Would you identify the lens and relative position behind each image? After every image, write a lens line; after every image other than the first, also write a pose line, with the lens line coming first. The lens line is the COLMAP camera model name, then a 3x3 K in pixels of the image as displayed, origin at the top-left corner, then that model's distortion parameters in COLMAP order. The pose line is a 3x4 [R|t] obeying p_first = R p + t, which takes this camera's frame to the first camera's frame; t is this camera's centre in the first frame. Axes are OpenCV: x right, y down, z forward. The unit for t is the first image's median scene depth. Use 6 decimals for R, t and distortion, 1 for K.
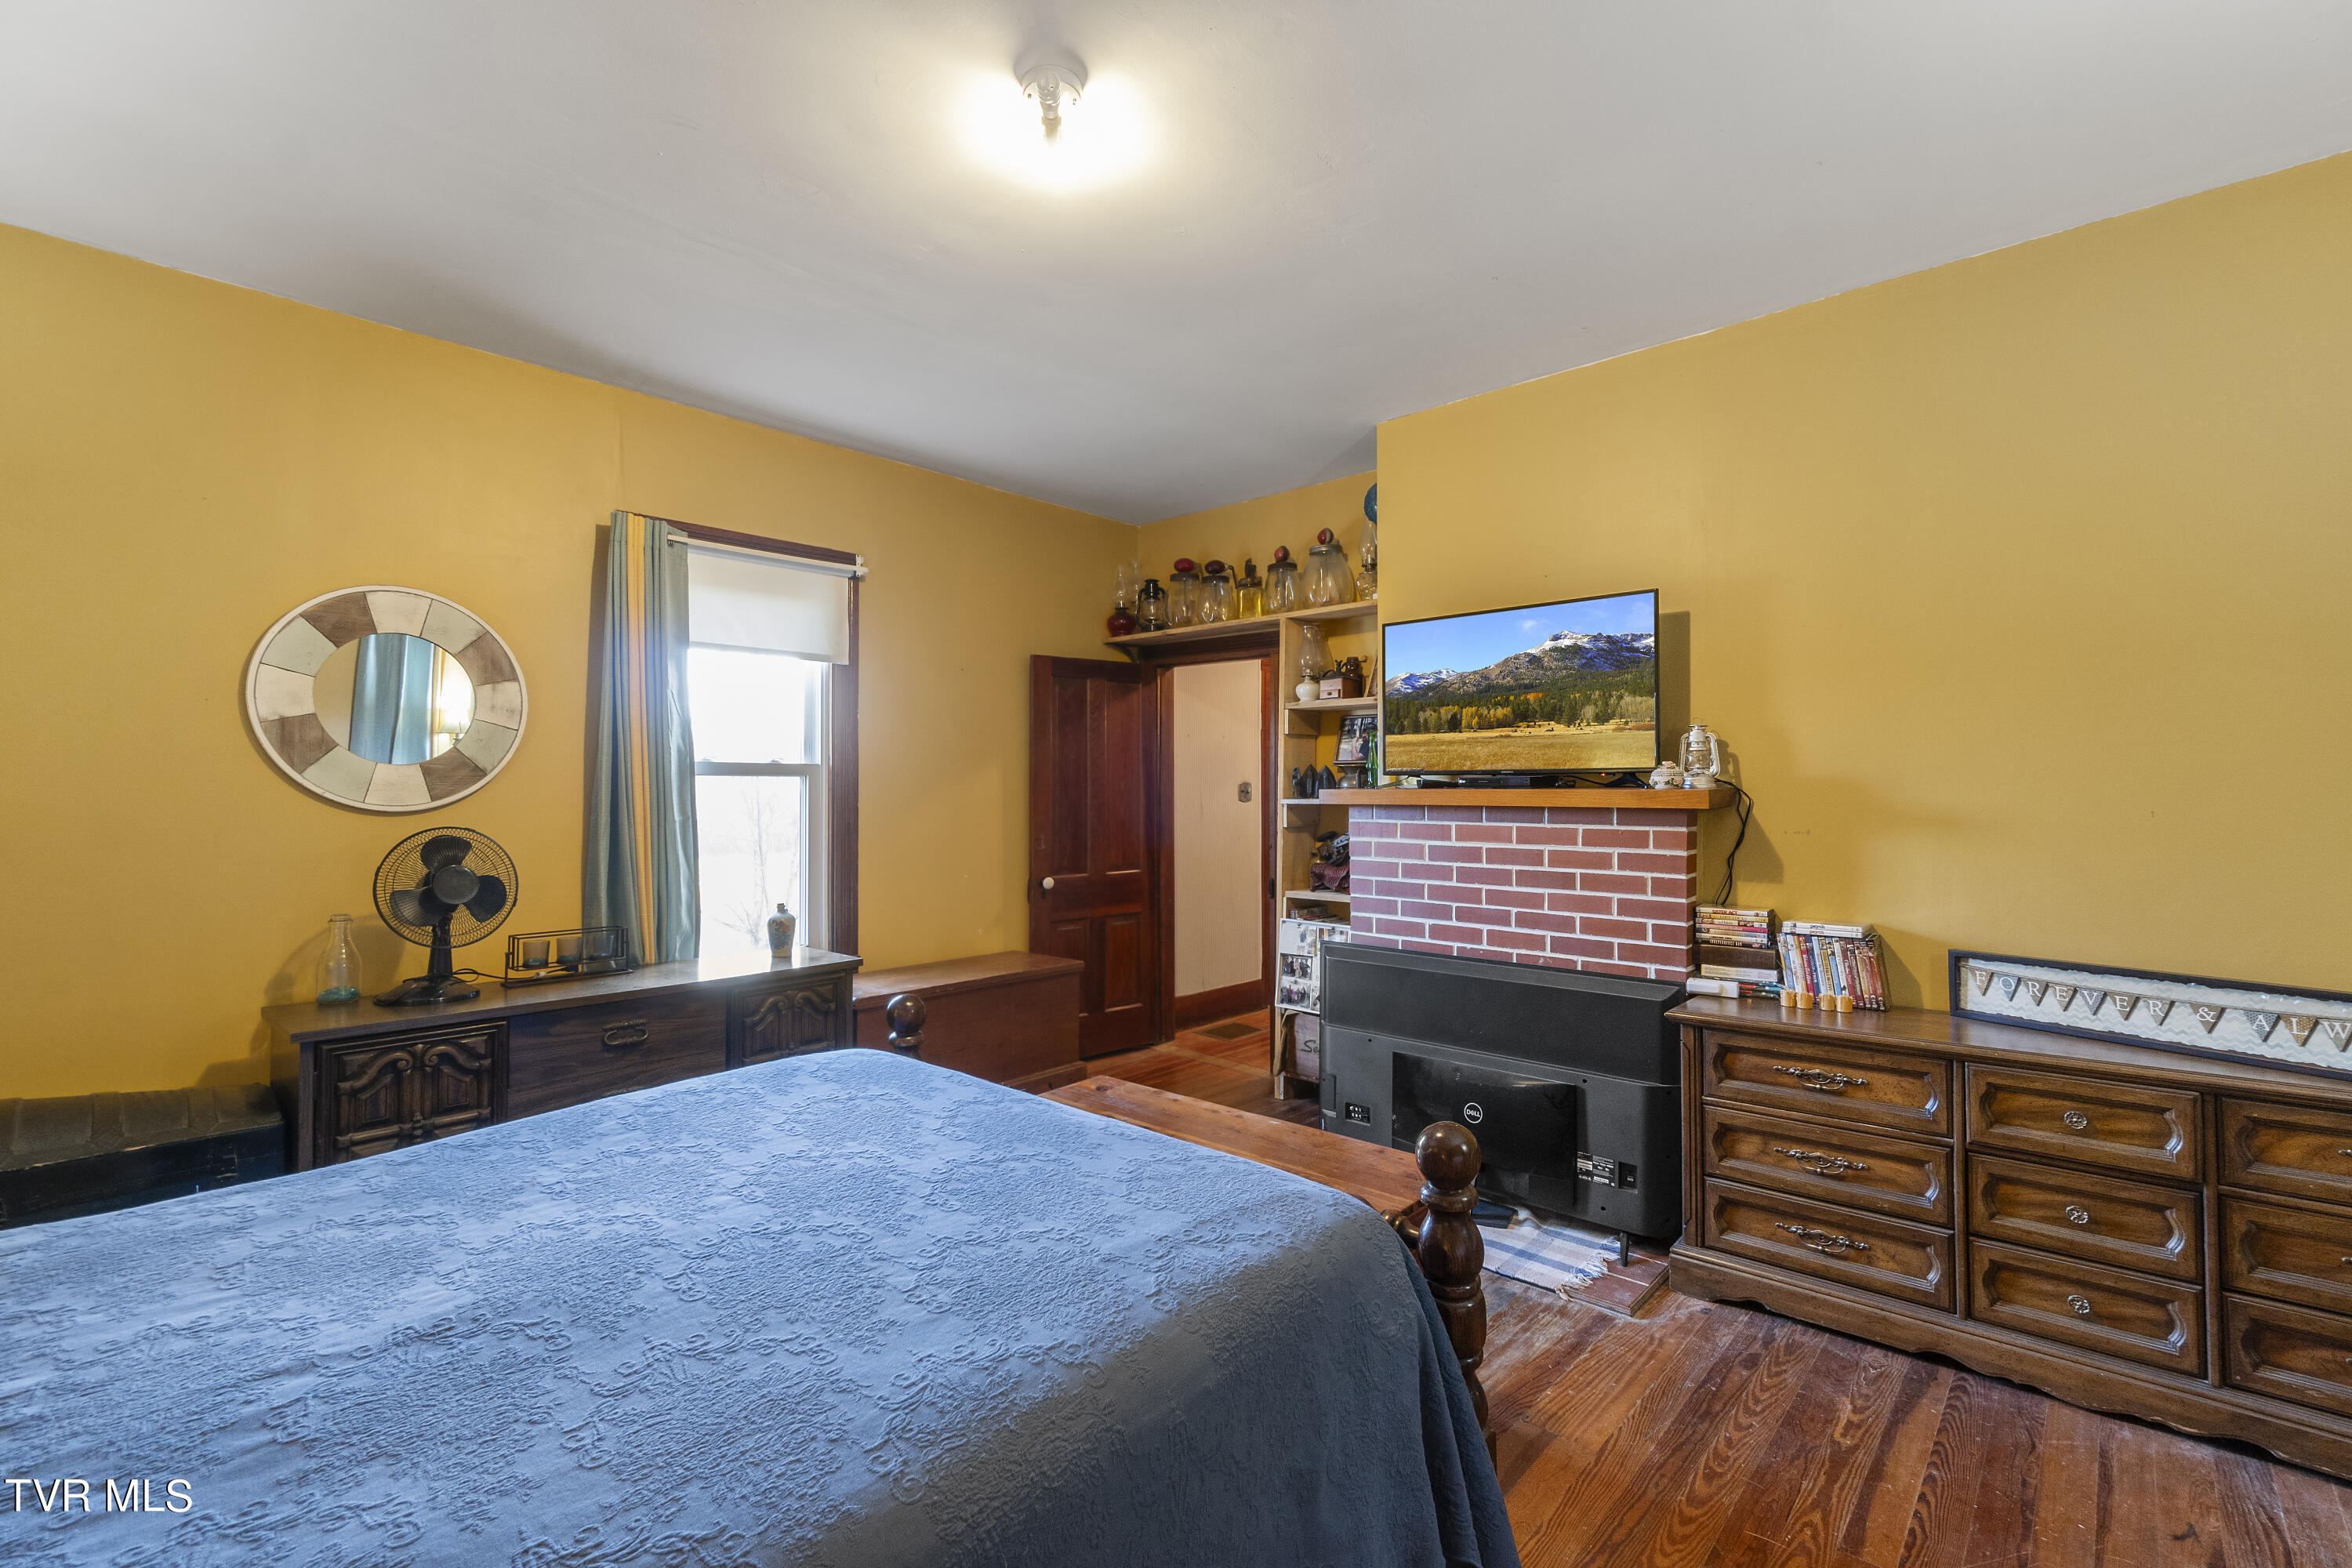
lens RADIAL K [[1028.4, 0, 1187.4], [0, 1028.4, 785.2], [0, 0, 1]] dist [-0.000790, 0.001425]
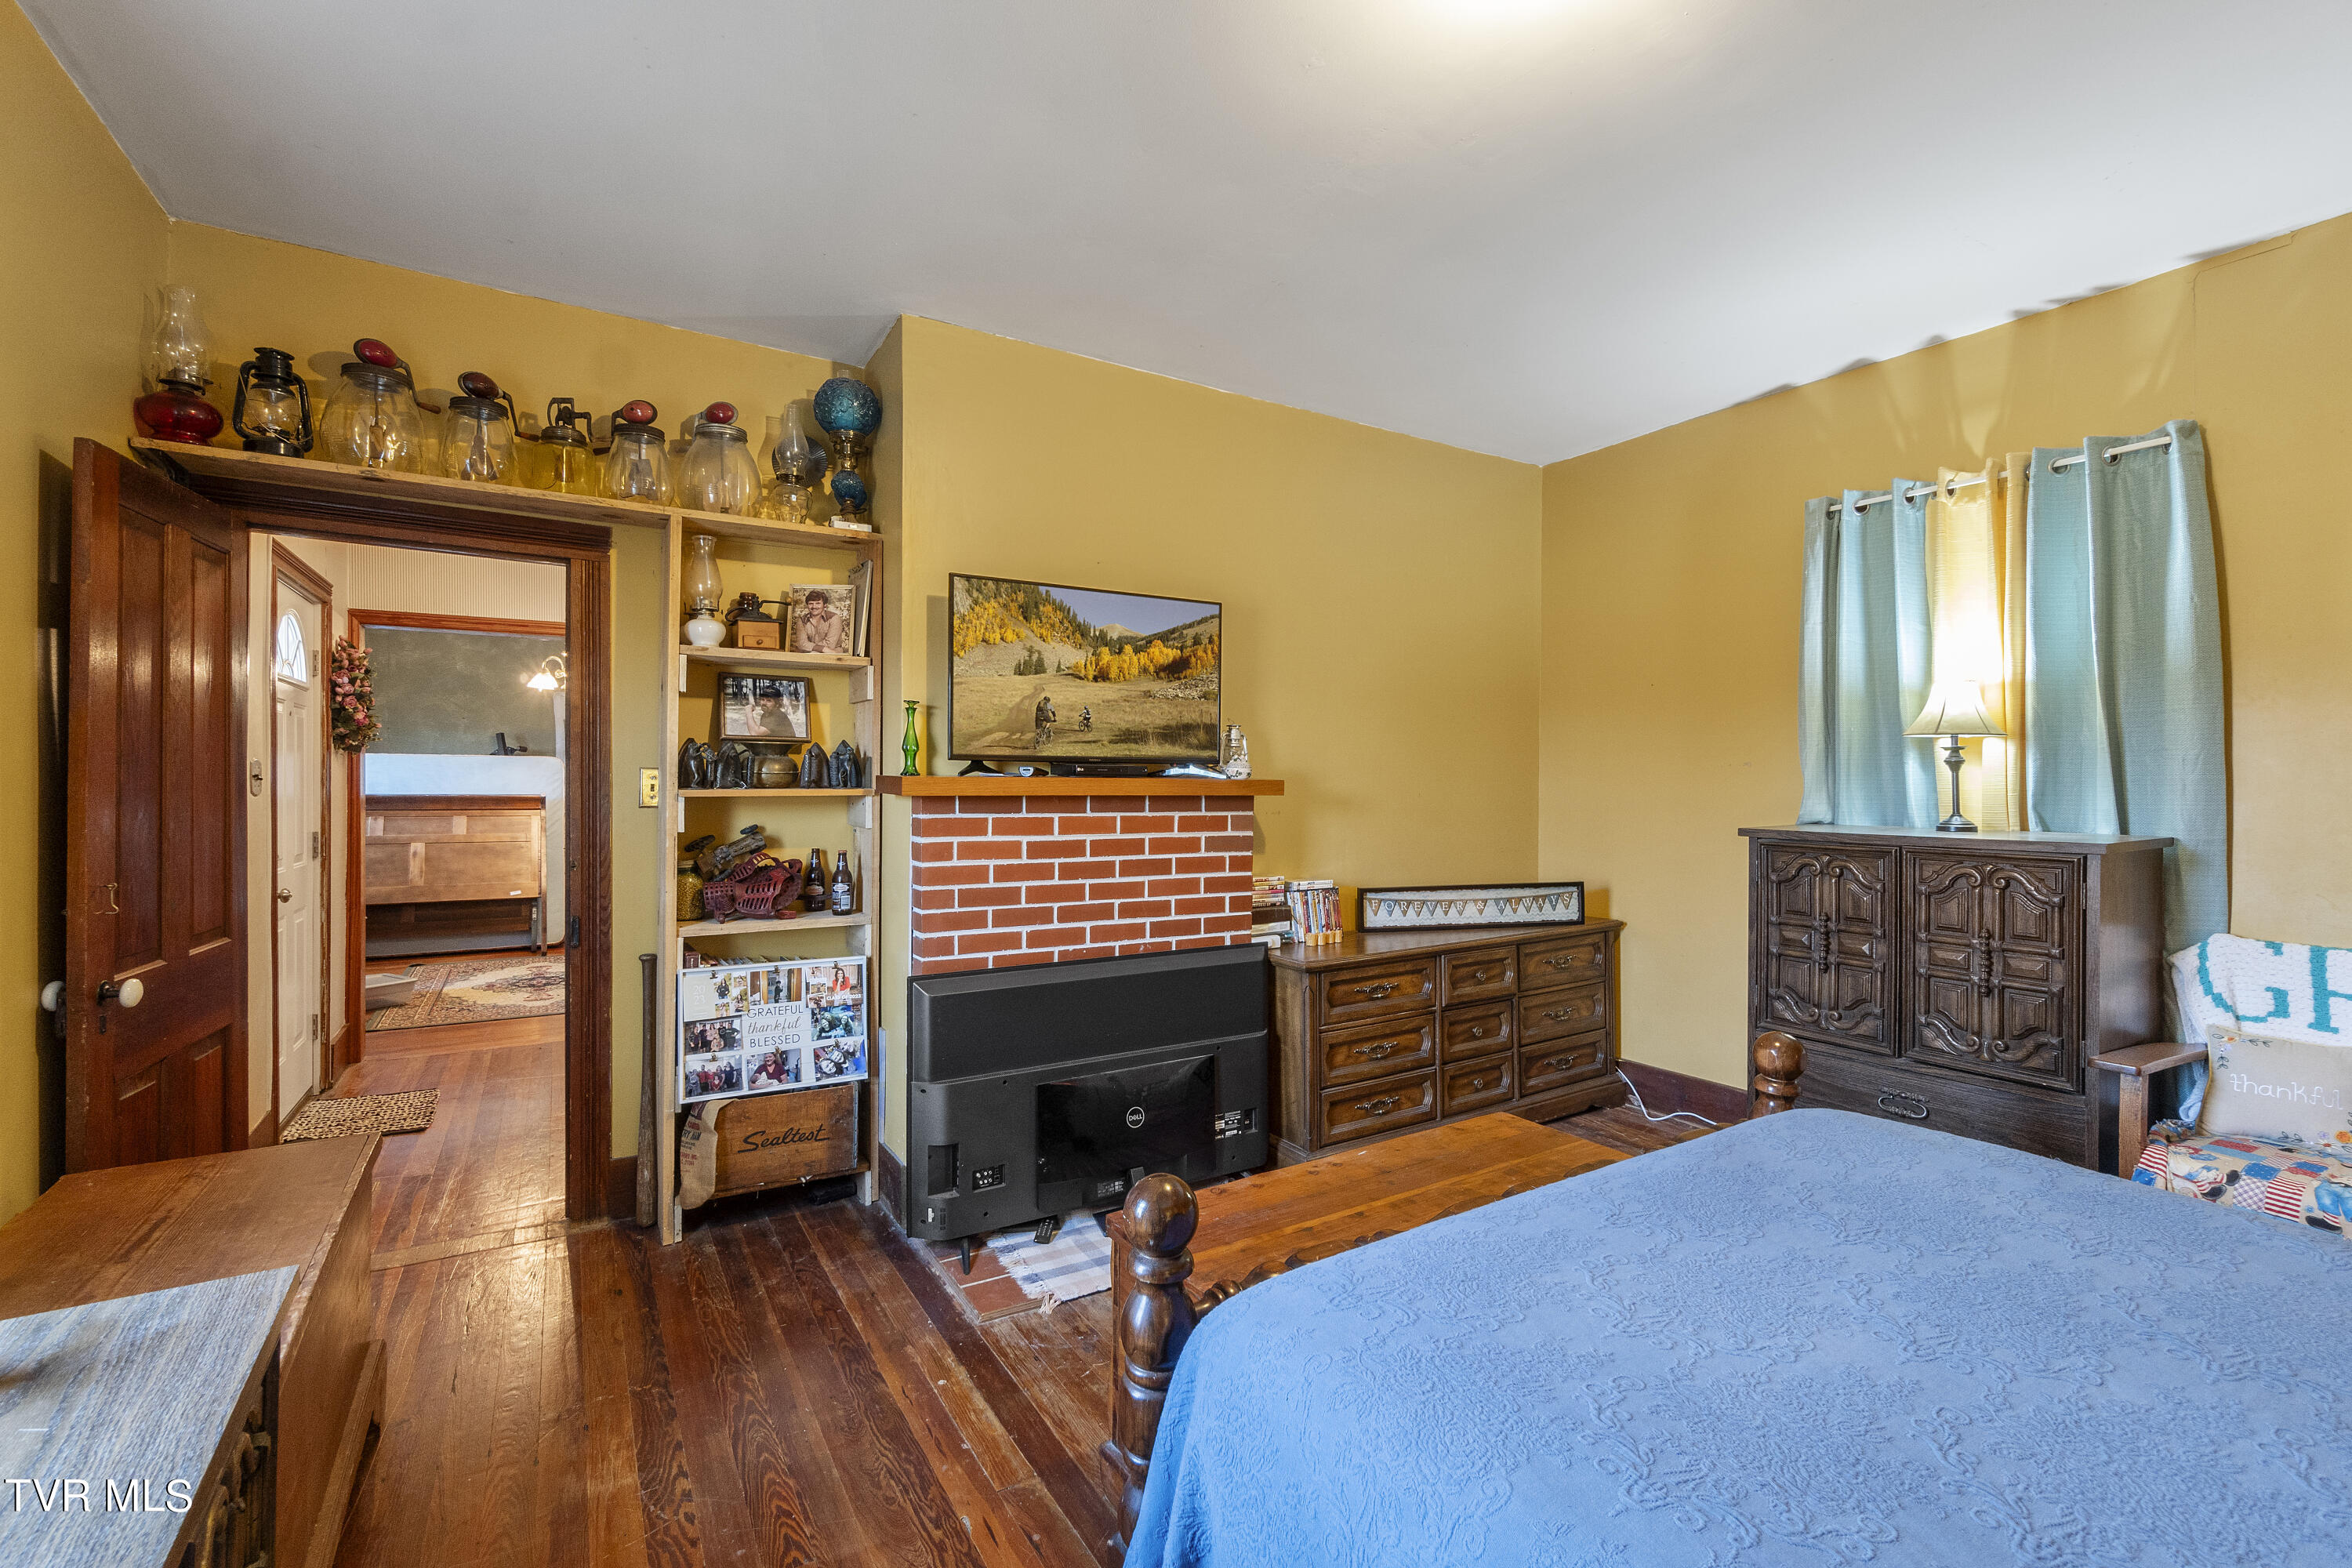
lens RADIAL K [[1028.4, 0, 1188.8], [0, 1028.4, 775.9], [0, 0, 1]] dist [-0.000790, 0.001425]
pose [[0.271180, 0.006249, 0.962509, -0.644253], [-0.011497, 0.999929, -0.003253, 0.004349], [-0.962460, -0.010184, 0.271232, 0.714657]]
